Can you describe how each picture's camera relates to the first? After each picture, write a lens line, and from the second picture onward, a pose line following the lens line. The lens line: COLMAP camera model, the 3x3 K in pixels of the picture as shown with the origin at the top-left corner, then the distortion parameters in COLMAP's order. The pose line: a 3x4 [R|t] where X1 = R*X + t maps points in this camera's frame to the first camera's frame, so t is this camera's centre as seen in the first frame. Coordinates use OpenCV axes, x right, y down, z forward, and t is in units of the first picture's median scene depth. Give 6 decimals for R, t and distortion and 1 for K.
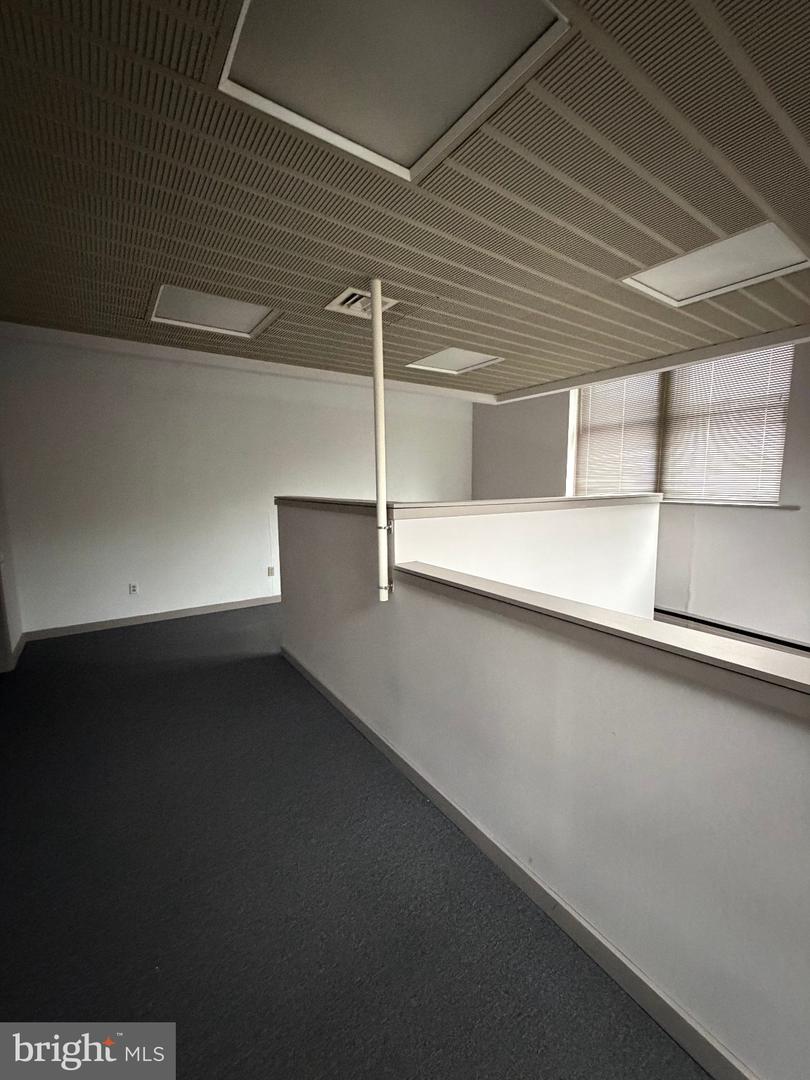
lens RADIAL K [[433.4, 0, 406.4], [0, 433.4, 536.4], [0, 0, 1]] dist [0.000433, -0.000231]
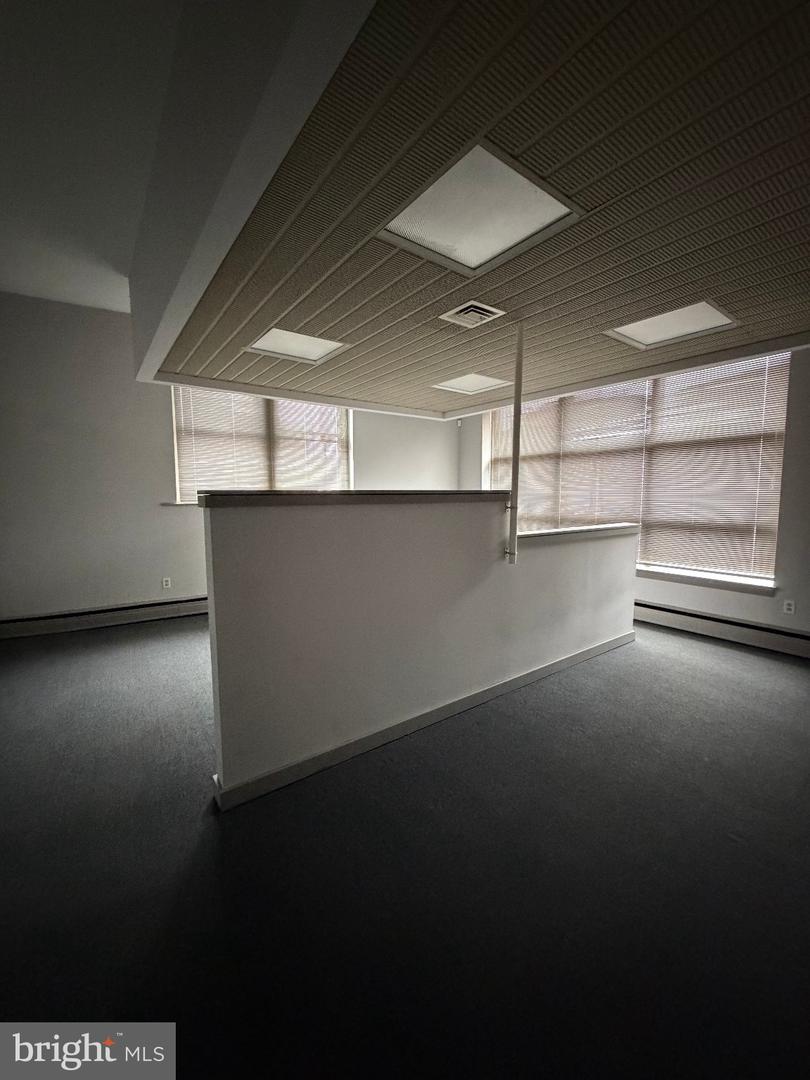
lens RADIAL K [[433.4, 0, 406.4], [0, 433.4, 536.4], [0, 0, 1]] dist [0.000433, -0.000231]
pose [[-0.041347, -0.082049, 0.995770, -0.700392], [0.128725, 0.987879, 0.086744, -0.044340], [-0.990818, 0.131767, -0.030284, 0.692907]]
